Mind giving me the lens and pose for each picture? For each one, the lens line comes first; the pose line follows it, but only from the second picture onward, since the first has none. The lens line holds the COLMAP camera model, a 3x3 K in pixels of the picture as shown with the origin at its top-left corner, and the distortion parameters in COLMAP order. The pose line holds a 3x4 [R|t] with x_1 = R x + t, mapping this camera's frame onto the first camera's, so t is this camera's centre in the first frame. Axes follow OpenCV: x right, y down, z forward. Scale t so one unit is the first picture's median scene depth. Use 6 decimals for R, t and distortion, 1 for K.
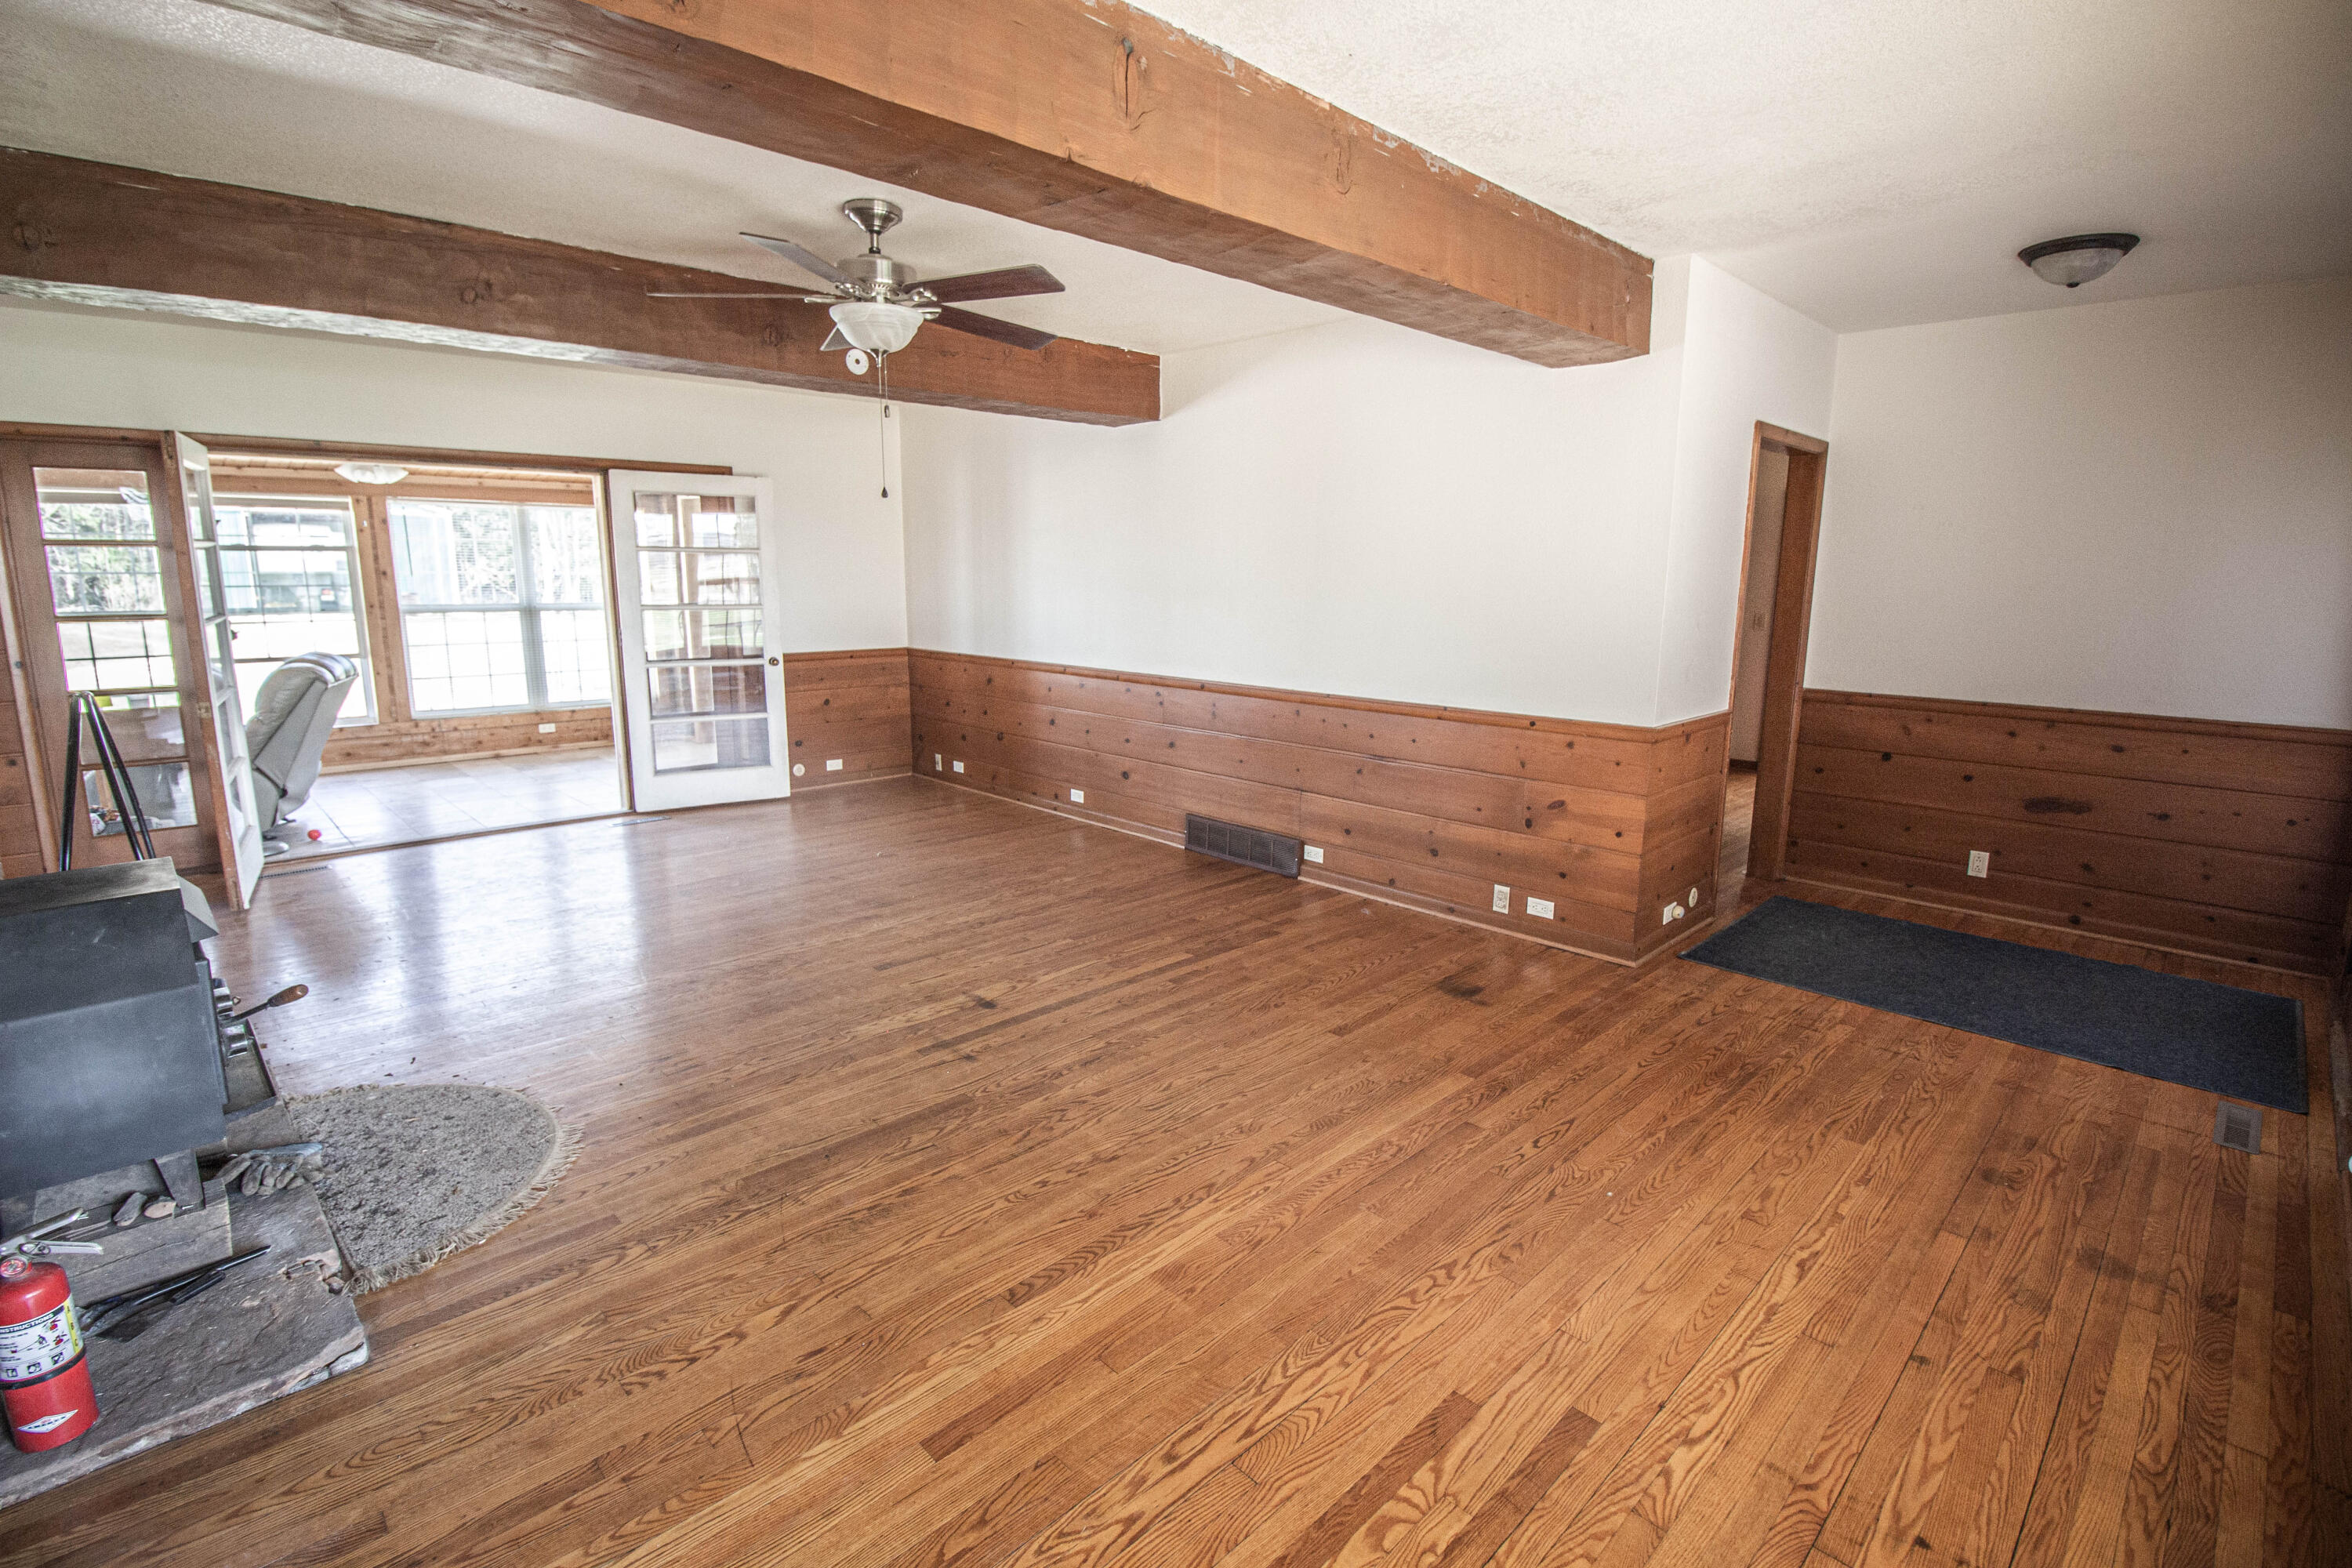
lens RADIAL K [[1086.2, 0, 1173.0], [0, 1086.2, 768.1], [0, 0, 1]] dist [0.001607, -0.012879]
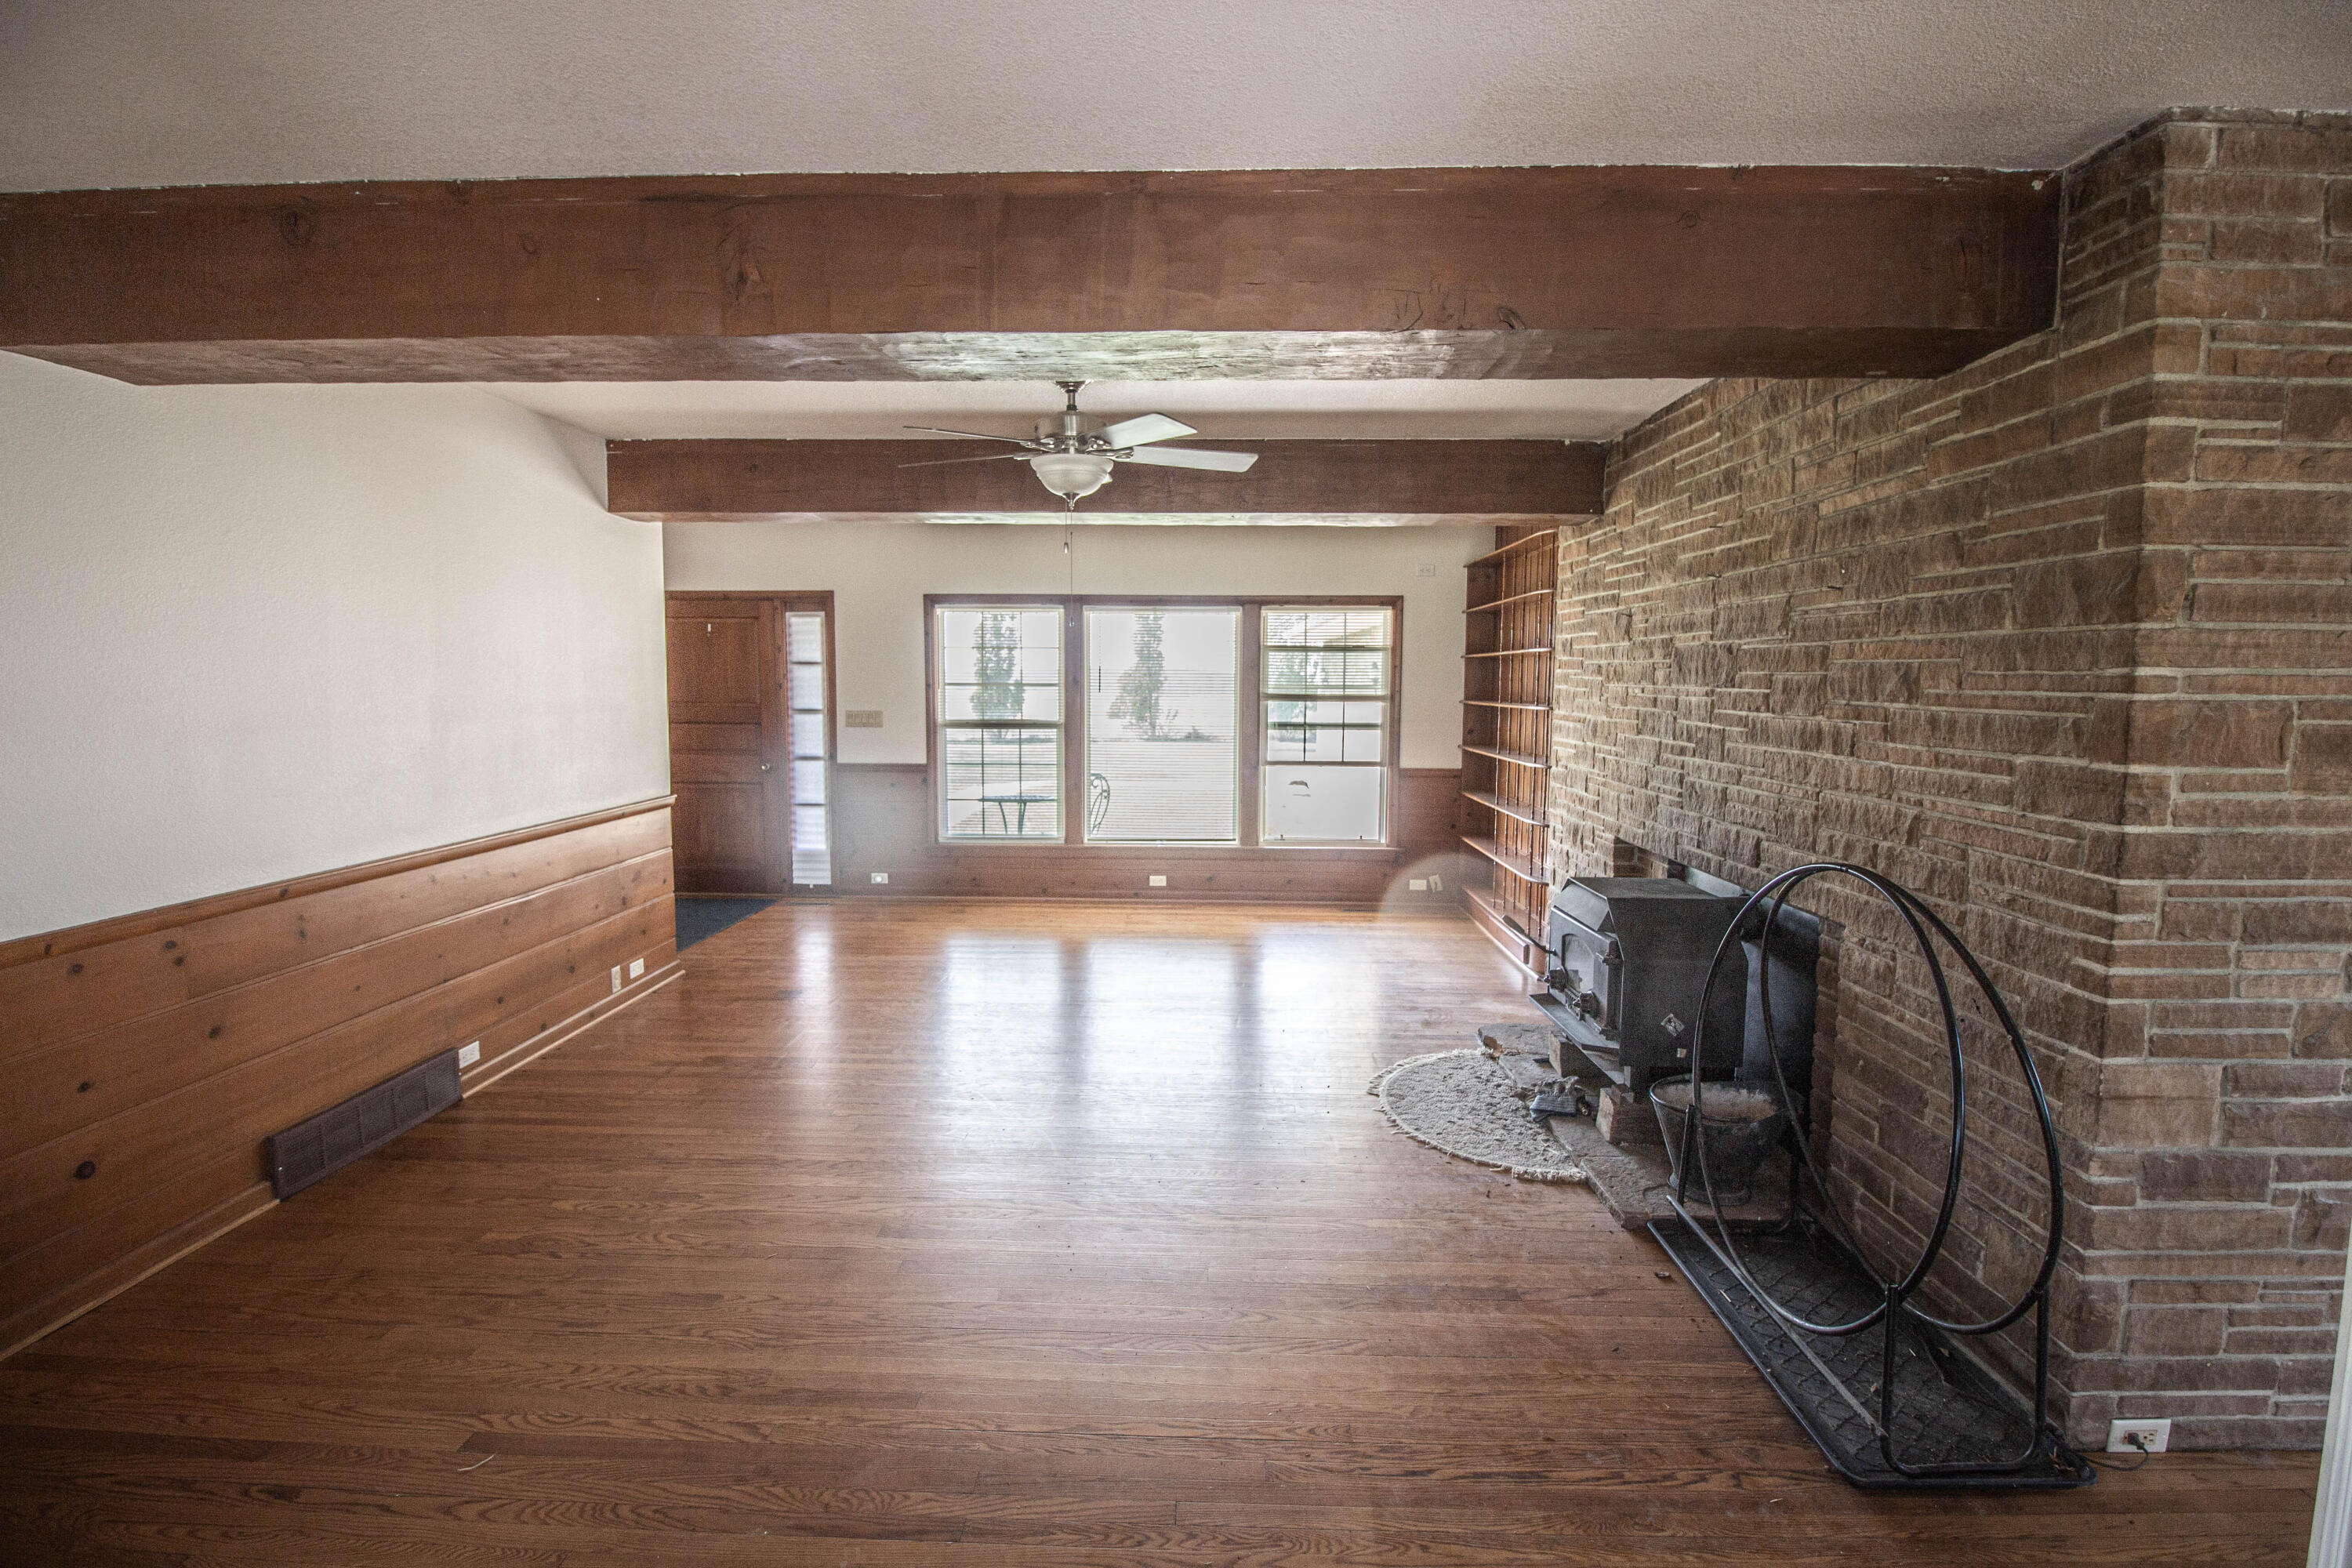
lens RADIAL K [[1086.5, 0, 1179.3], [0, 1086.5, 765.7], [0, 0, 1]] dist [-0.001212, -0.011855]
pose [[-0.700575, -0.068837, 0.710251, -1.219098], [0.119312, 0.970025, 0.211700, -0.357908], [-0.703534, 0.233053, -0.671362, 1.829381]]
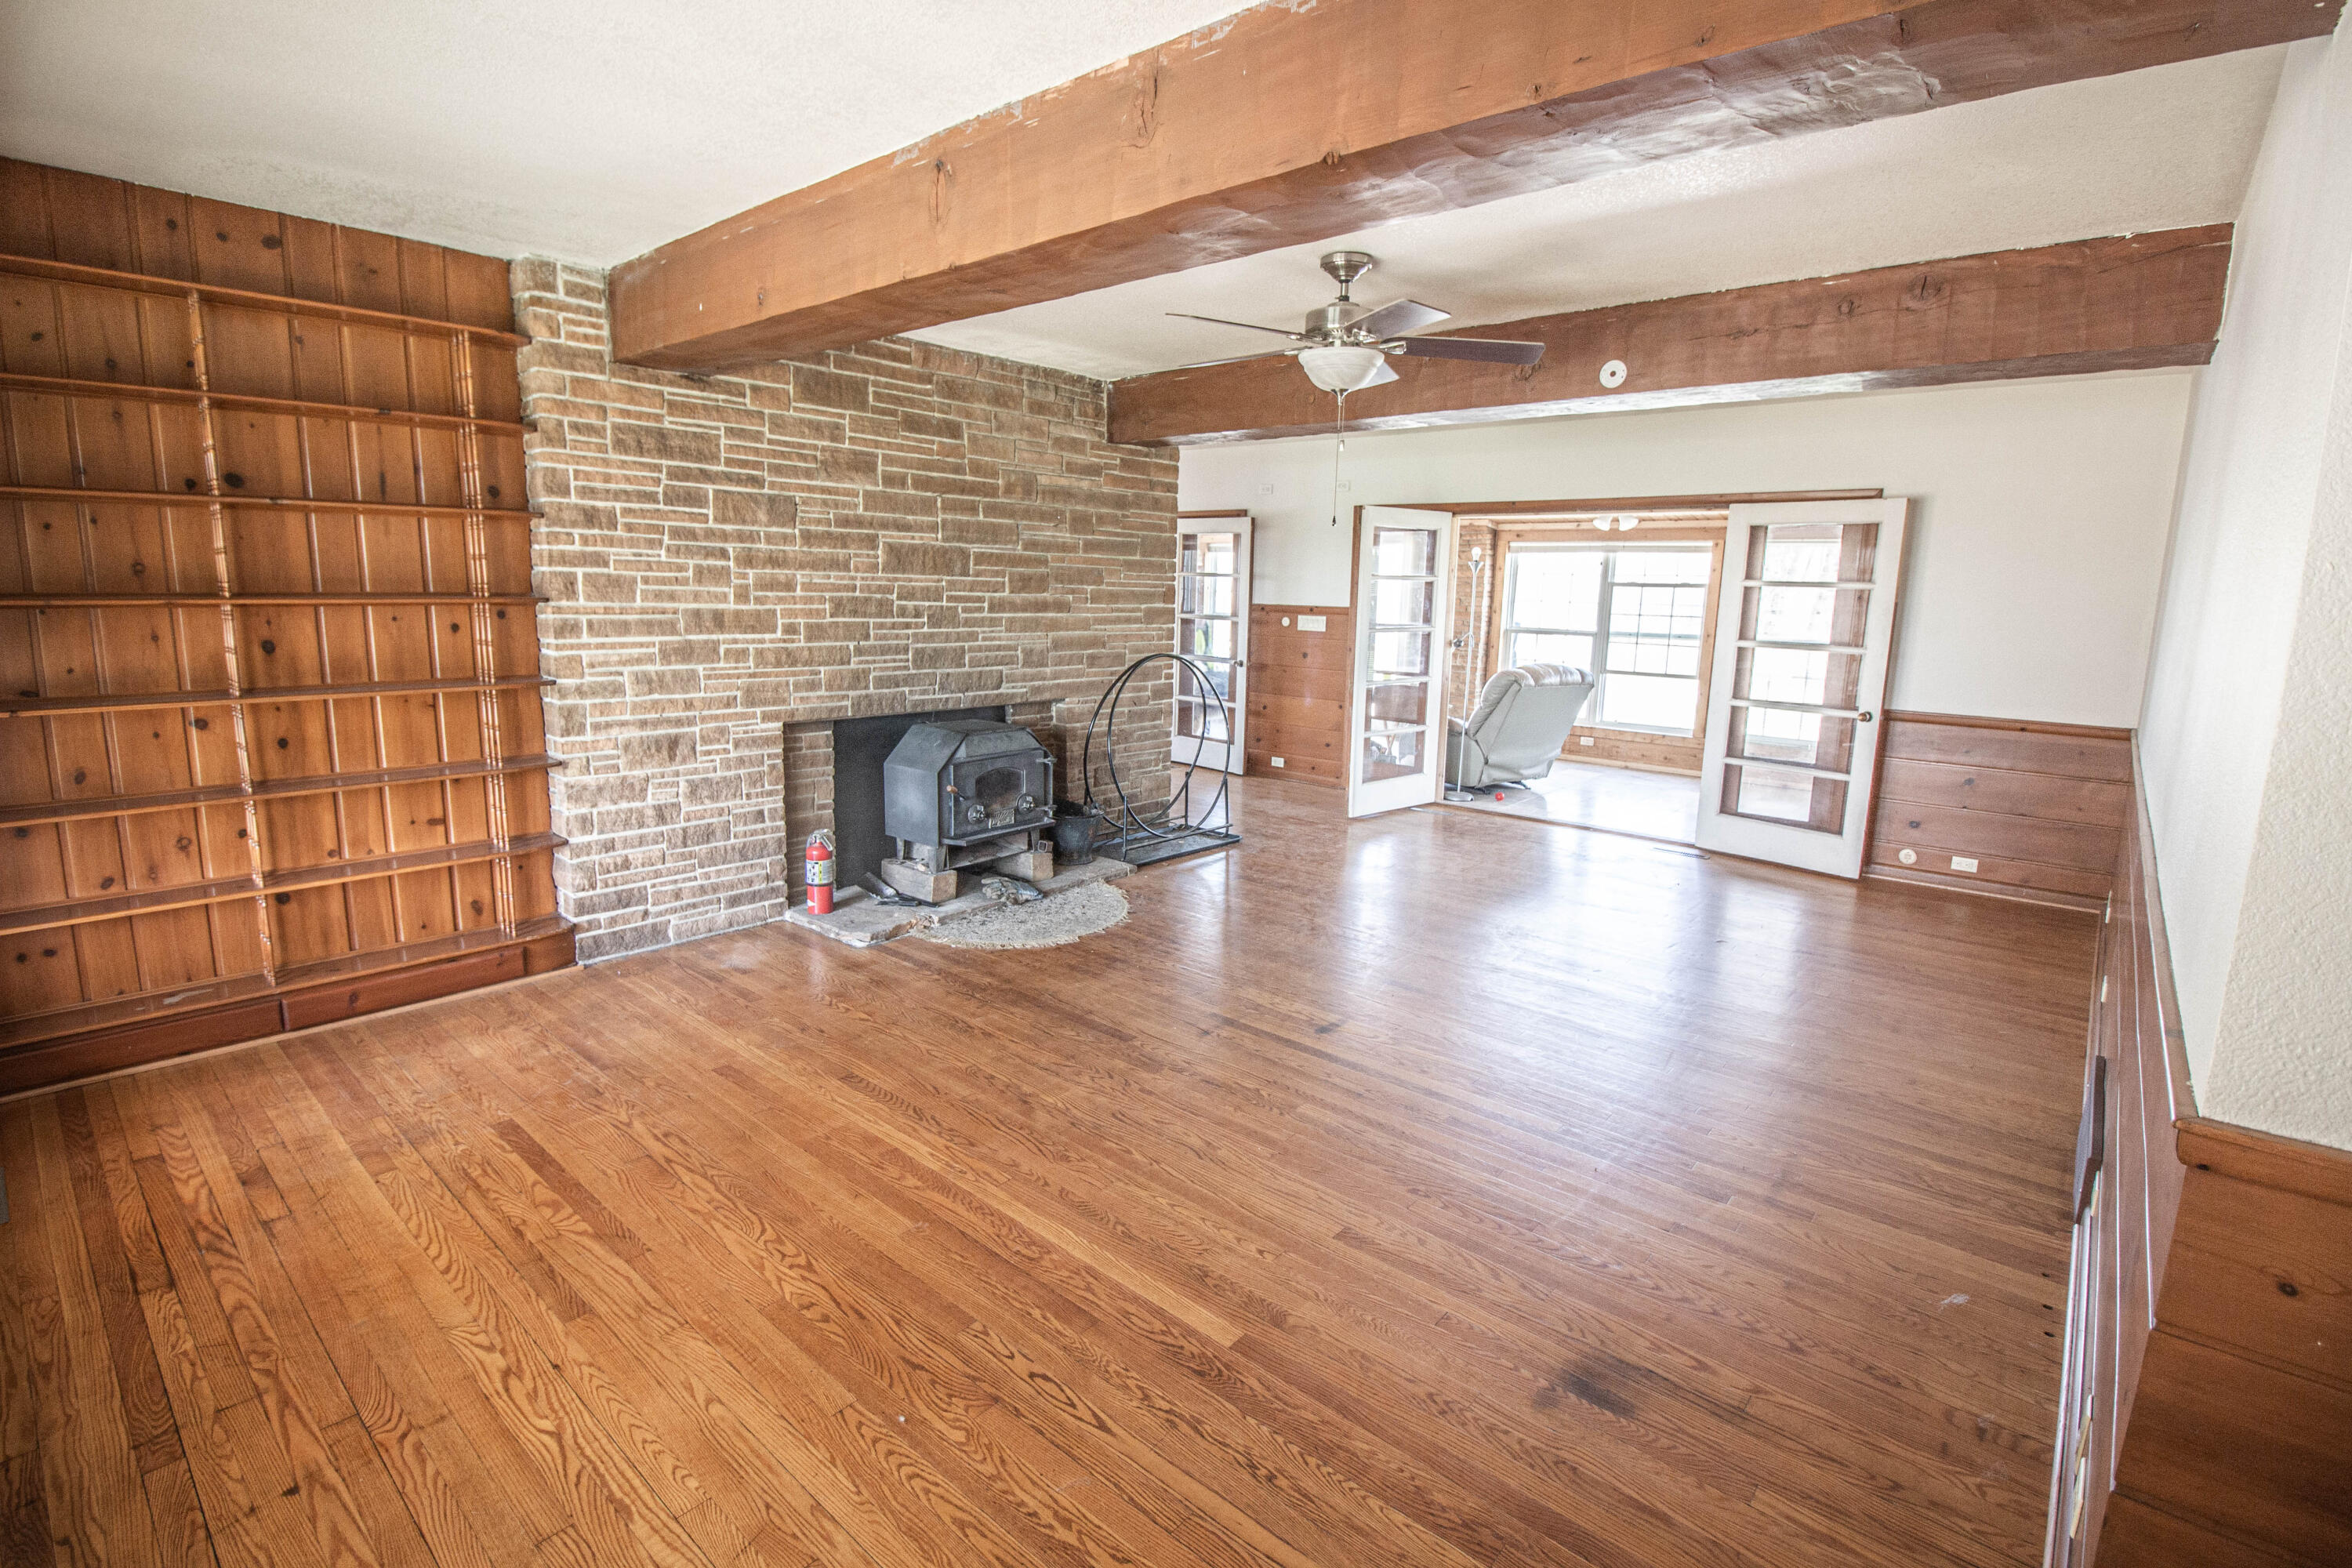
lens RADIAL K [[1086.5, 0, 1179.3], [0, 1086.5, 765.7], [0, 0, 1]] dist [-0.001212, -0.011855]
pose [[0.081940, 0.156441, -0.984282, 0.890824], [-0.202181, 0.969678, 0.137288, -0.147006], [0.975914, 0.187753, 0.111085, 0.845946]]
